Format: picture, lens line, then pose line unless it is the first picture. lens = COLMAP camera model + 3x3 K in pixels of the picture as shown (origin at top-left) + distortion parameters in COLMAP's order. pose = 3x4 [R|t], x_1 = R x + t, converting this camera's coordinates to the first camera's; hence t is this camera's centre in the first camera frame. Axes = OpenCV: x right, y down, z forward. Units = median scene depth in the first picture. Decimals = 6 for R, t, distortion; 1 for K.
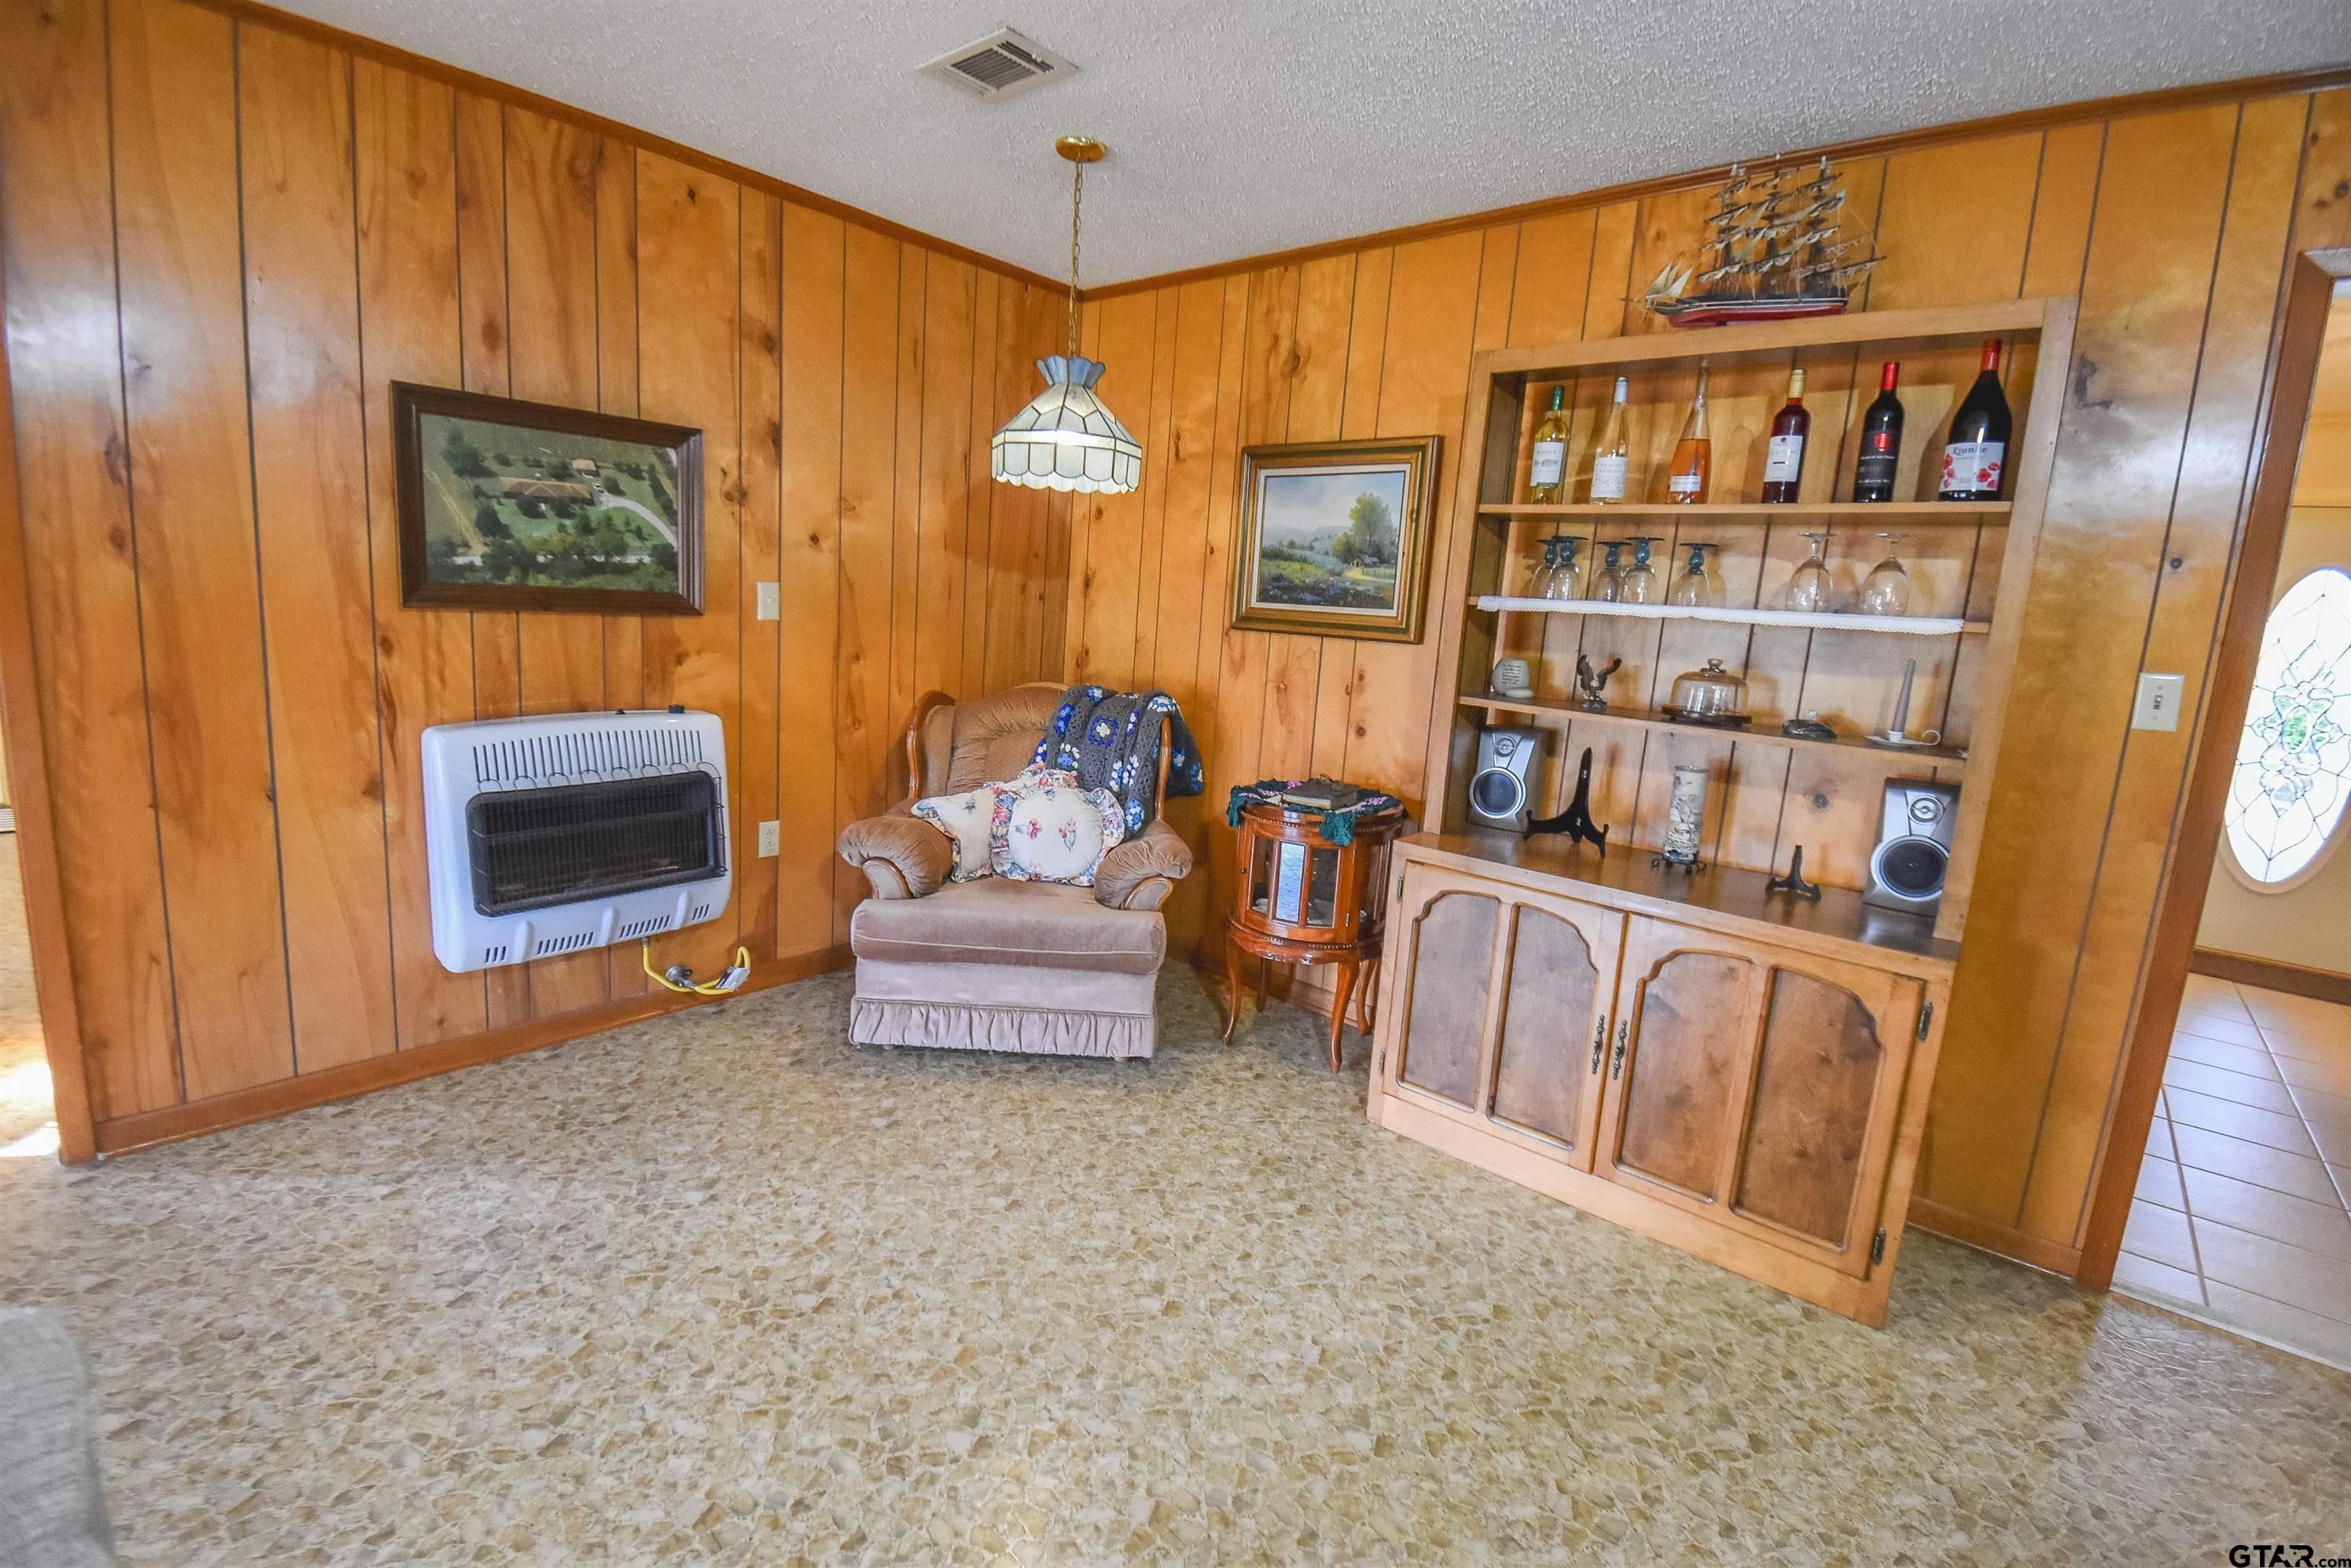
lens RADIAL K [[1038.0, 0, 1155.5], [0, 1038.0, 754.9], [0, 0, 1]] dist [0.045004, -0.038361]
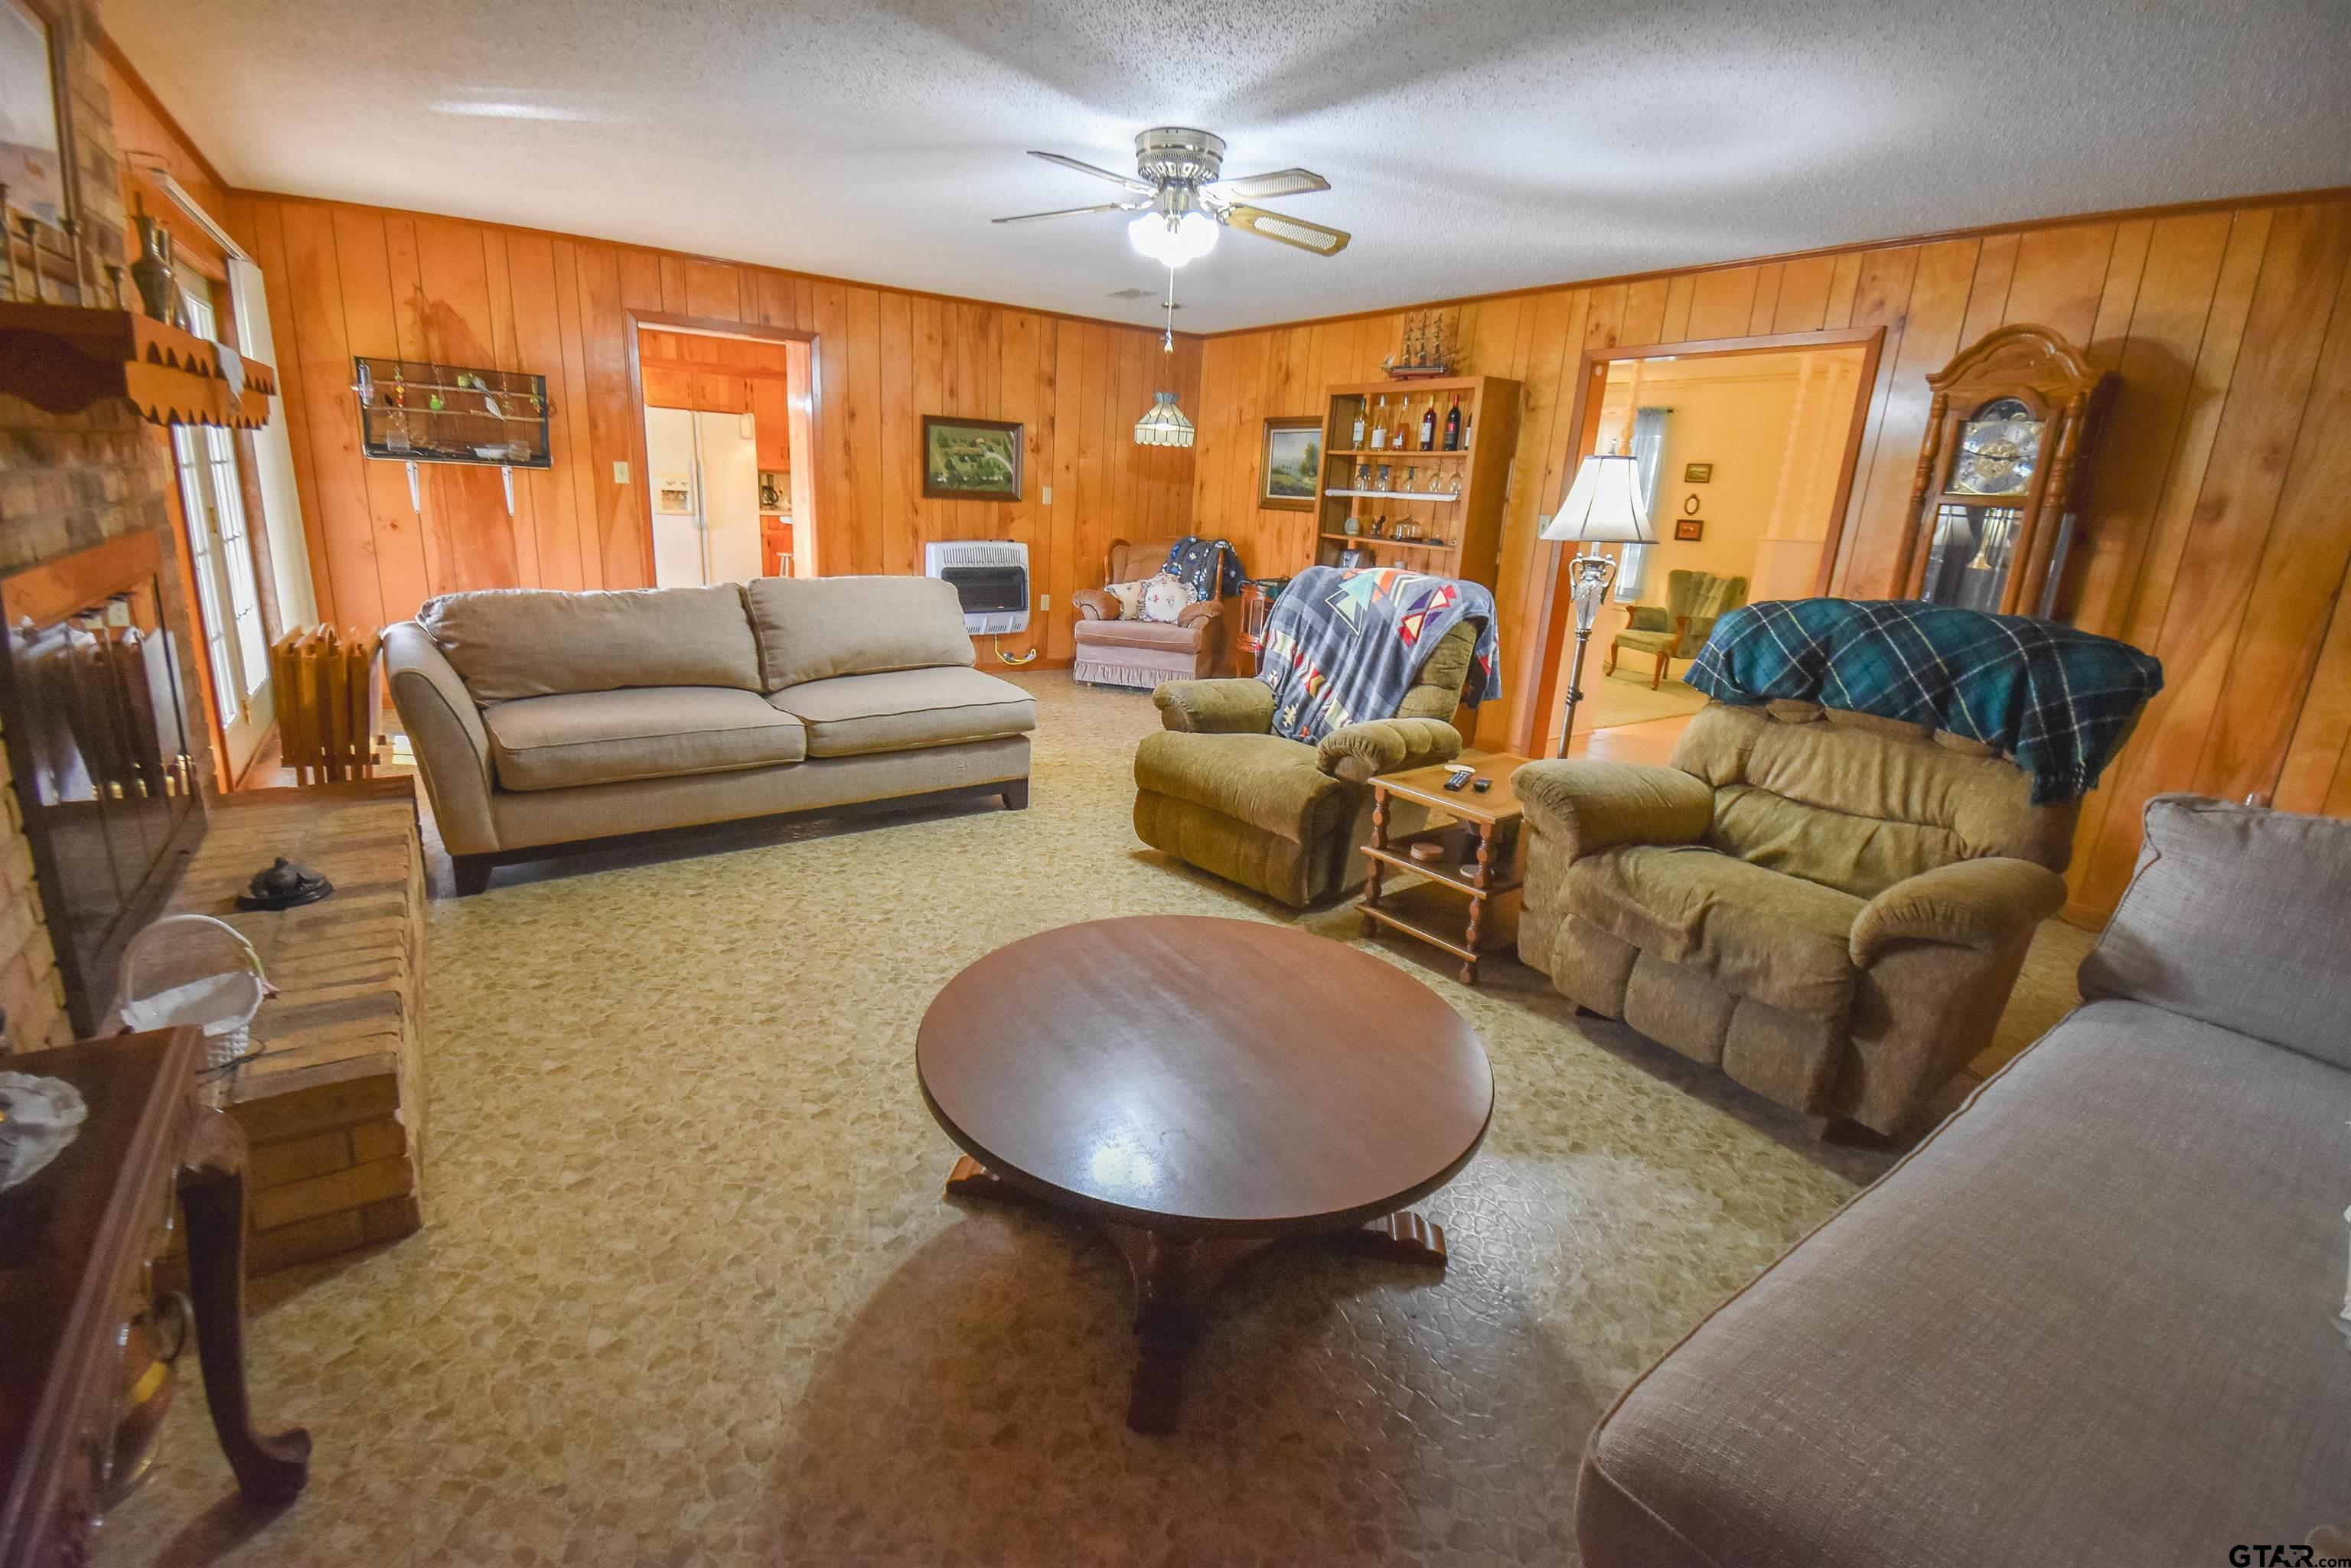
lens RADIAL K [[1038.0, 0, 1155.5], [0, 1038.0, 754.9], [0, 0, 1]] dist [0.045004, -0.038361]
pose [[0.963224, 0.058726, -0.262204, 0.532743], [-0.035920, 0.995208, 0.090944, 0.220791], [0.266288, -0.078181, 0.960717, -1.280583]]
